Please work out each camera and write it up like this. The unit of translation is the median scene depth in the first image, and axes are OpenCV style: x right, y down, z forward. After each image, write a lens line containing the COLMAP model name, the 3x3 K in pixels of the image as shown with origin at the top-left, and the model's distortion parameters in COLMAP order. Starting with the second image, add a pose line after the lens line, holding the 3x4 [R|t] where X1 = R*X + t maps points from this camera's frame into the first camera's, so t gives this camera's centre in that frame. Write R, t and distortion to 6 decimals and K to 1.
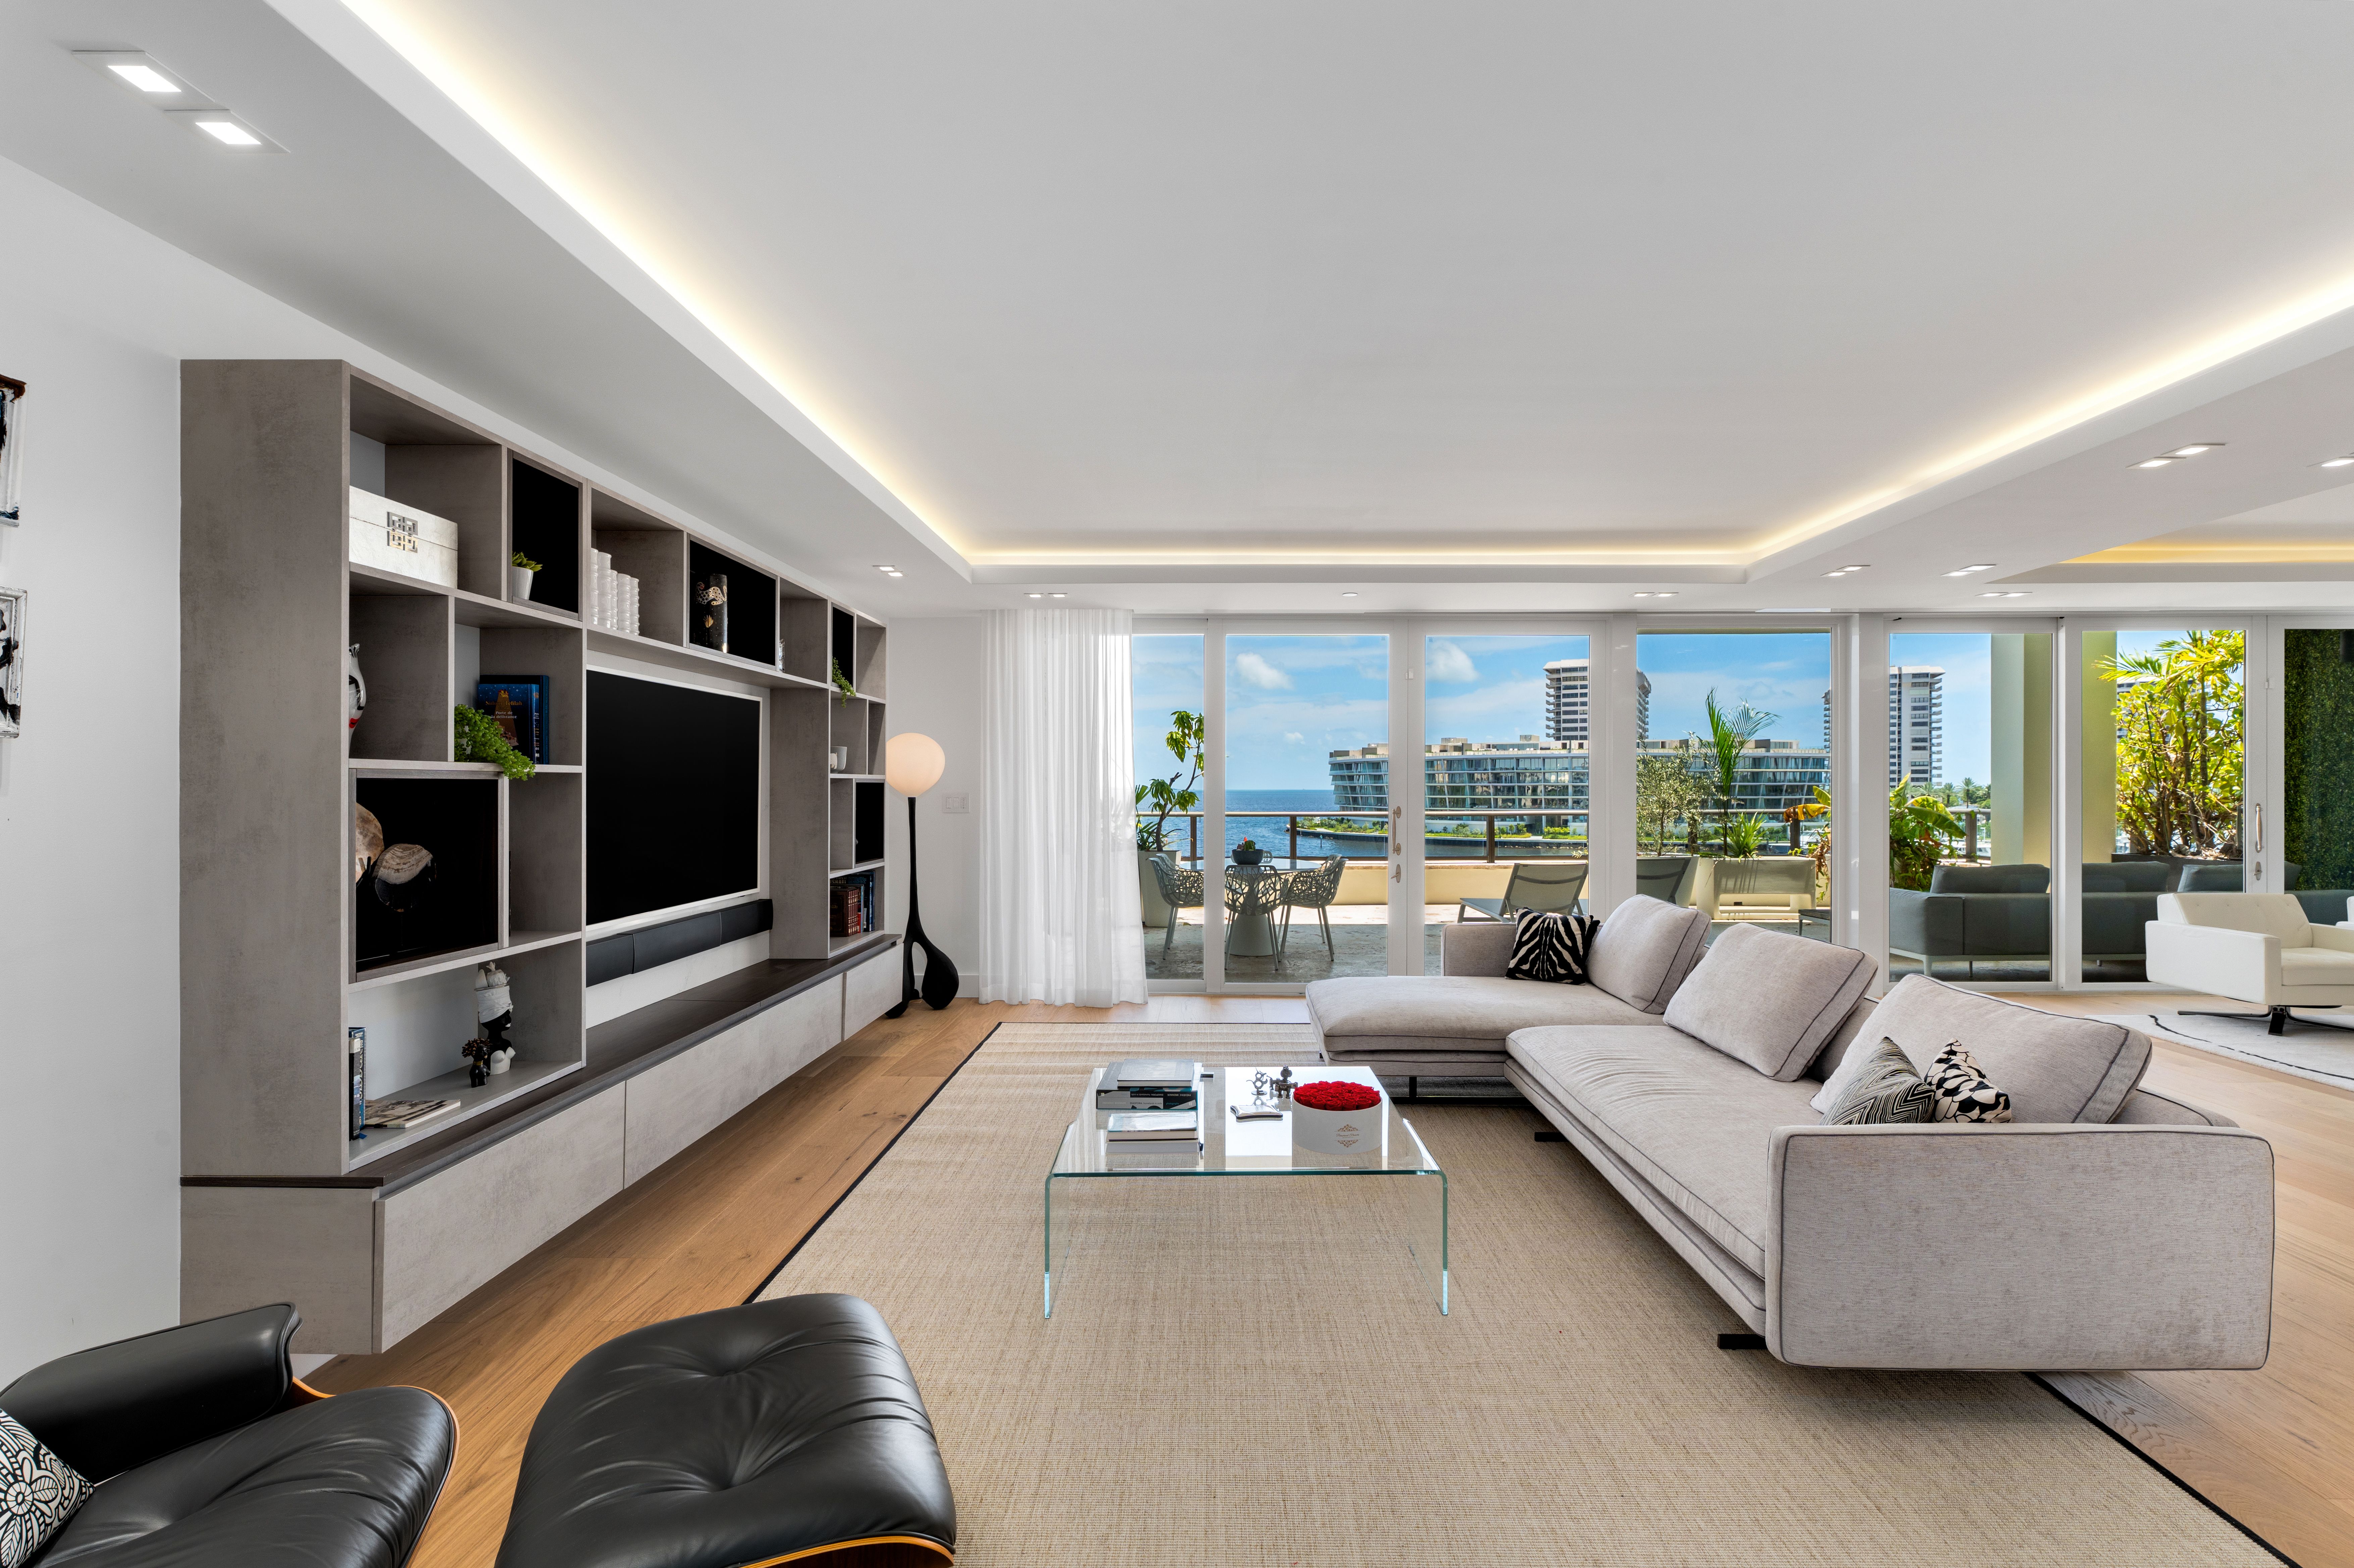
lens RADIAL K [[1062.7, 0, 1210.7], [0, 1062.7, 785.3], [0, 0, 1]] dist [0.002282, 0.000541]
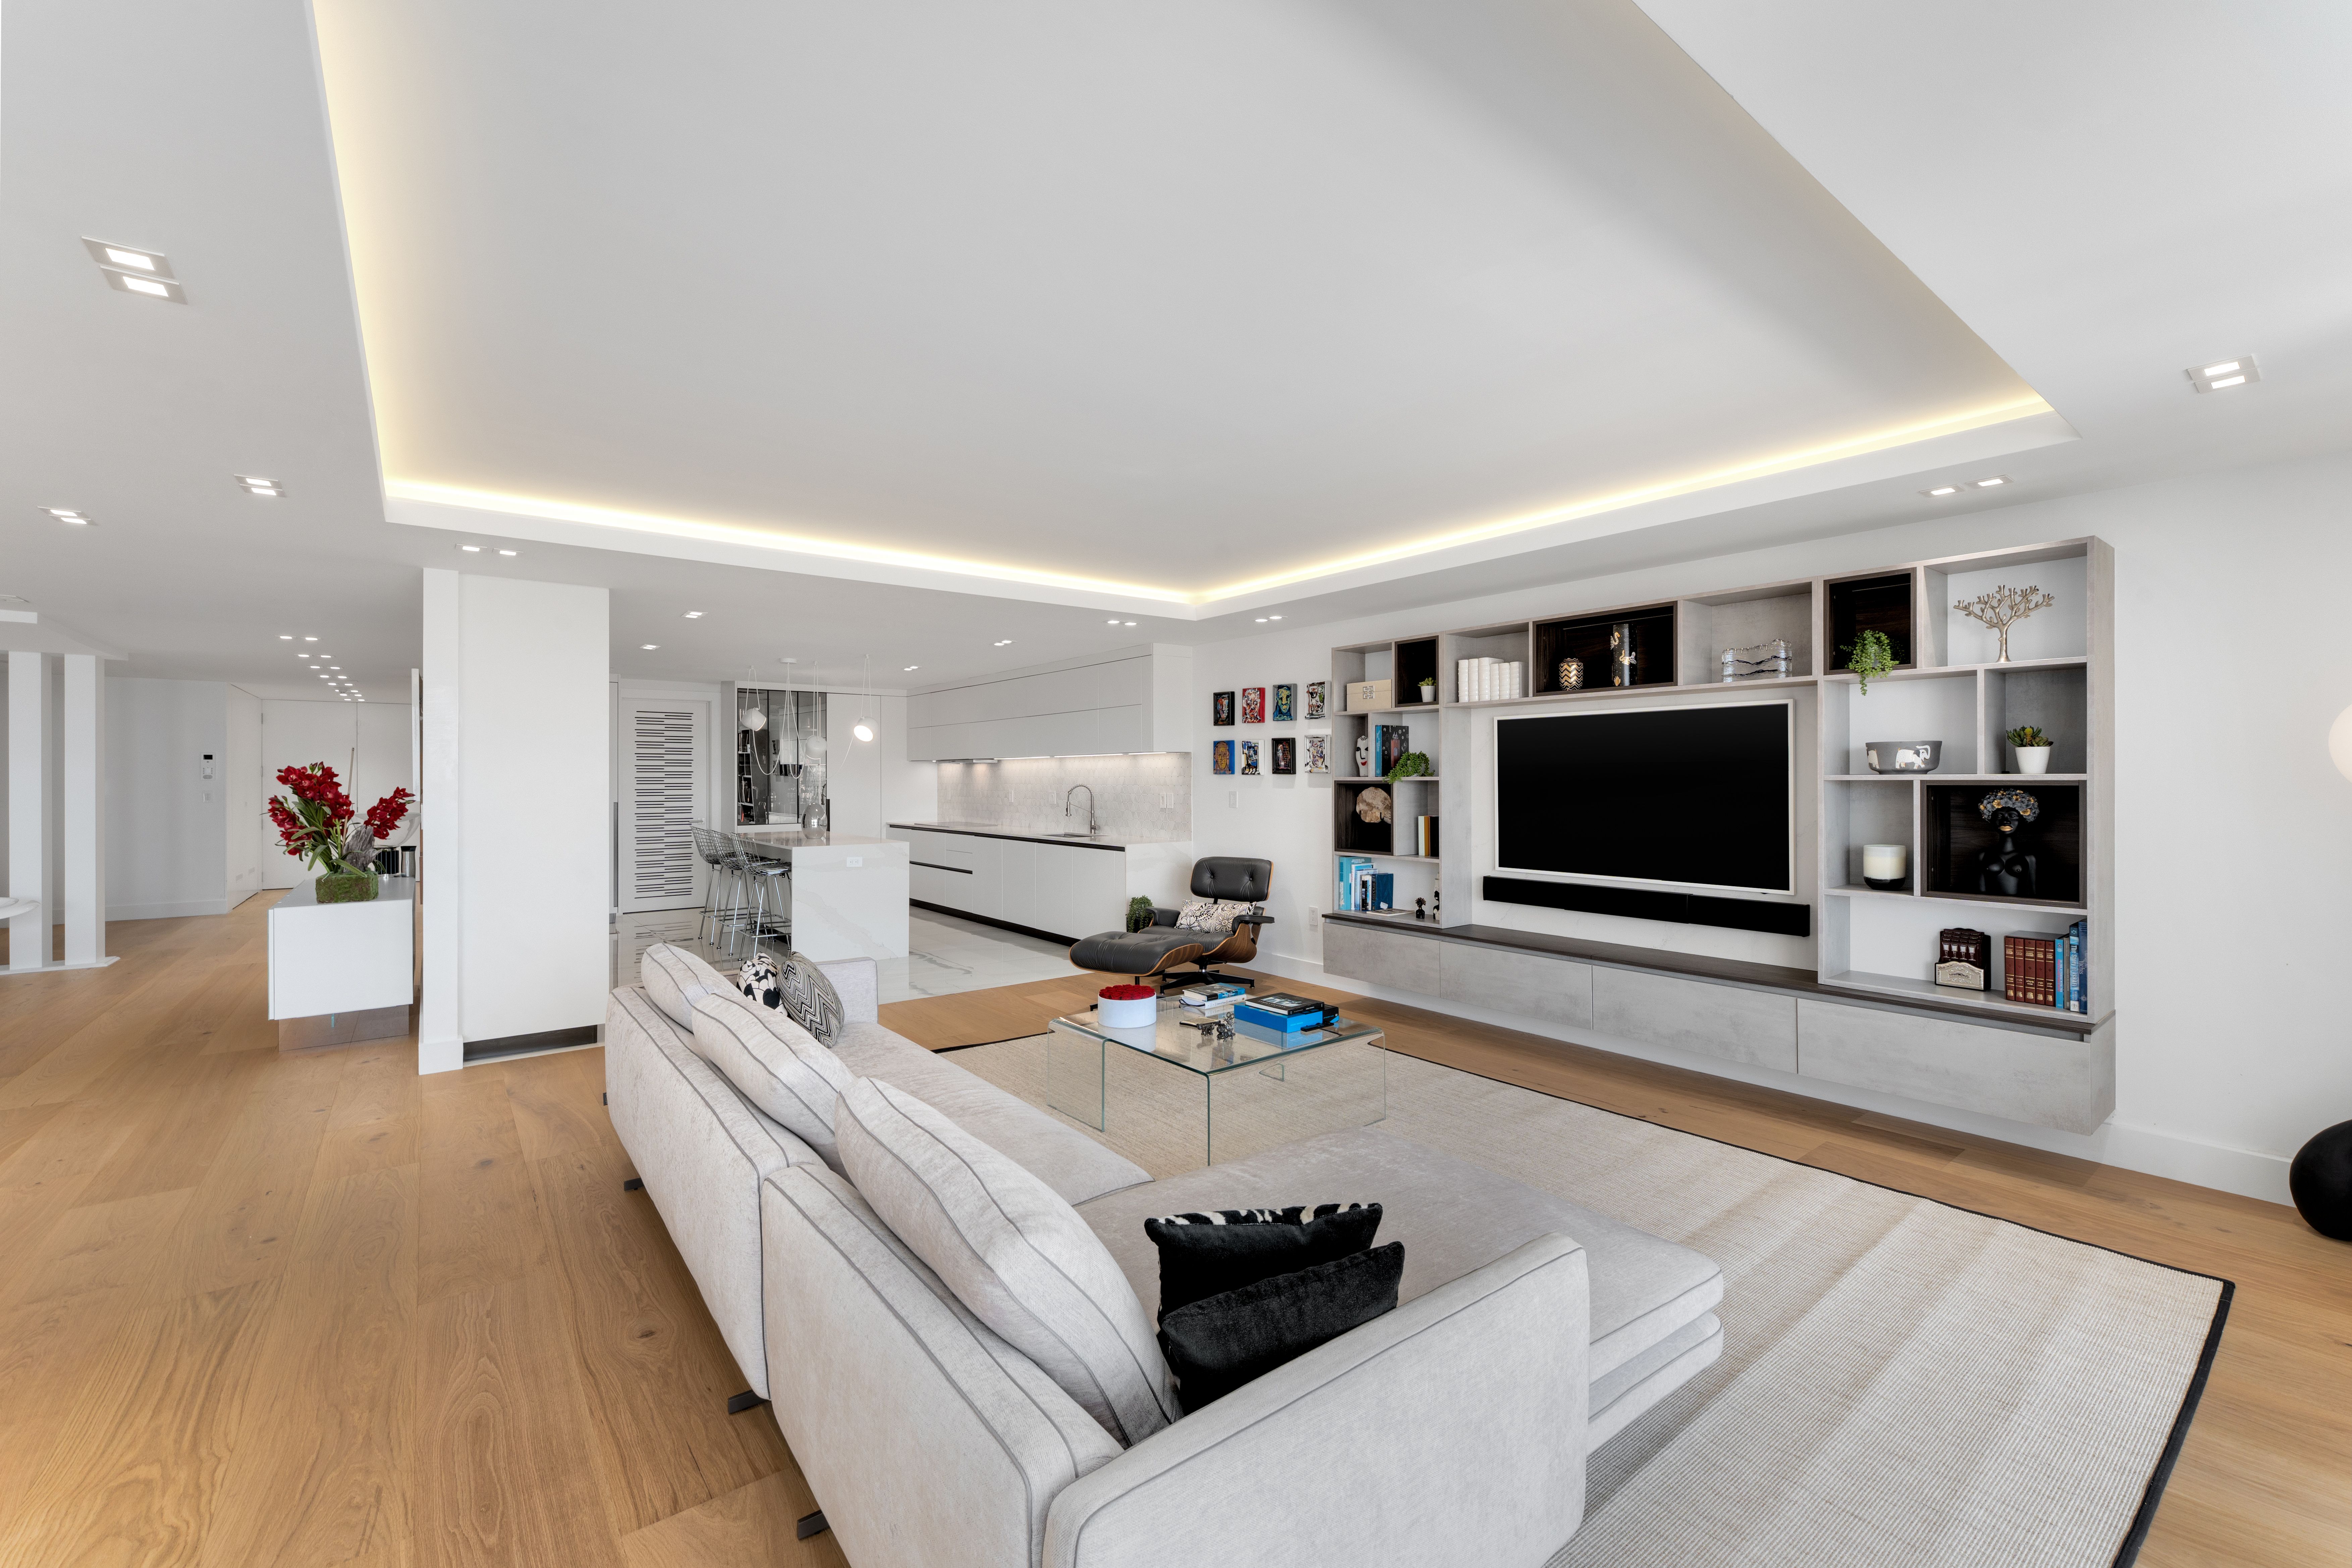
lens RADIAL K [[968.6, 0, 1174.3], [0, 968.6, 770.9], [0, 0, 1]] dist [-0.000770, -0.000110]
pose [[-0.790120, 0.000072, -0.612952, 0.415149], [0.005257, 0.999964, -0.006659, -0.008933], [0.612930, -0.008484, -0.790092, 0.968071]]
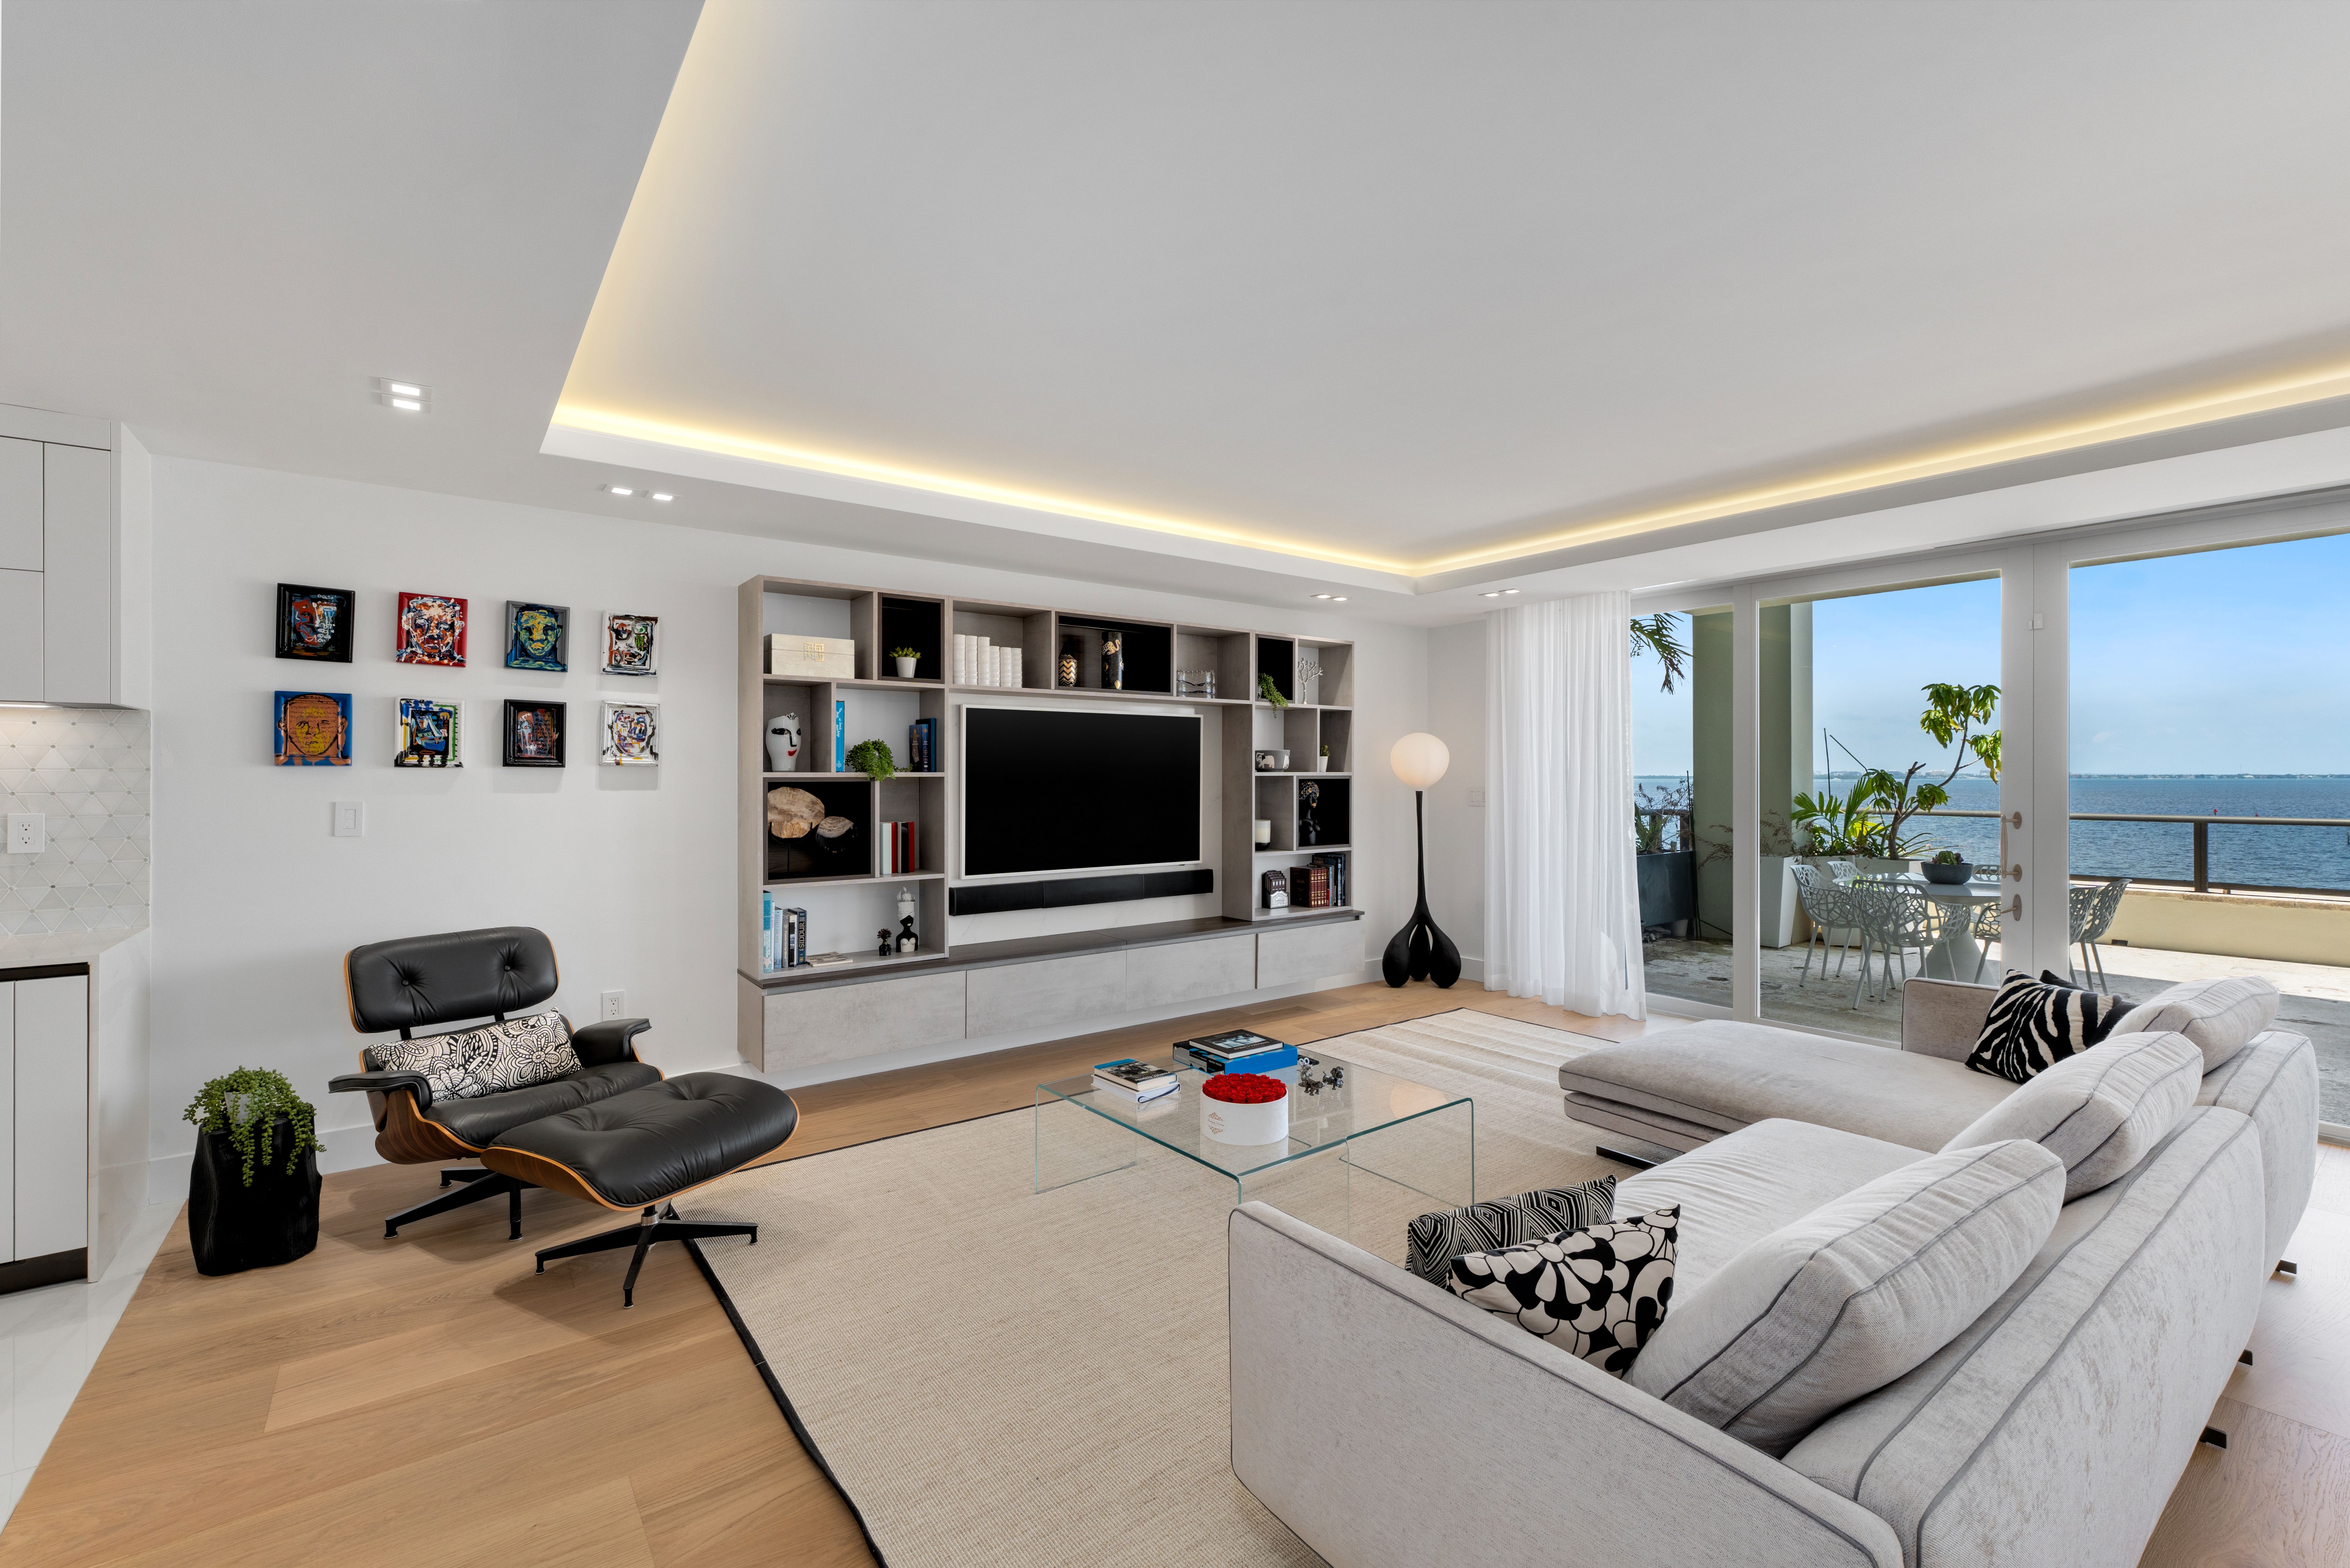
lens RADIAL K [[1015.1, 0, 1168.6], [0, 1015.1, 770.4], [0, 0, 1]] dist [0.001512, 0.000264]
pose [[0.603732, -0.003308, -0.797181, 0.389427], [0.001821, 0.999995, -0.002771, -0.007465], [0.797186, 0.000222, 0.603734, 0.152827]]
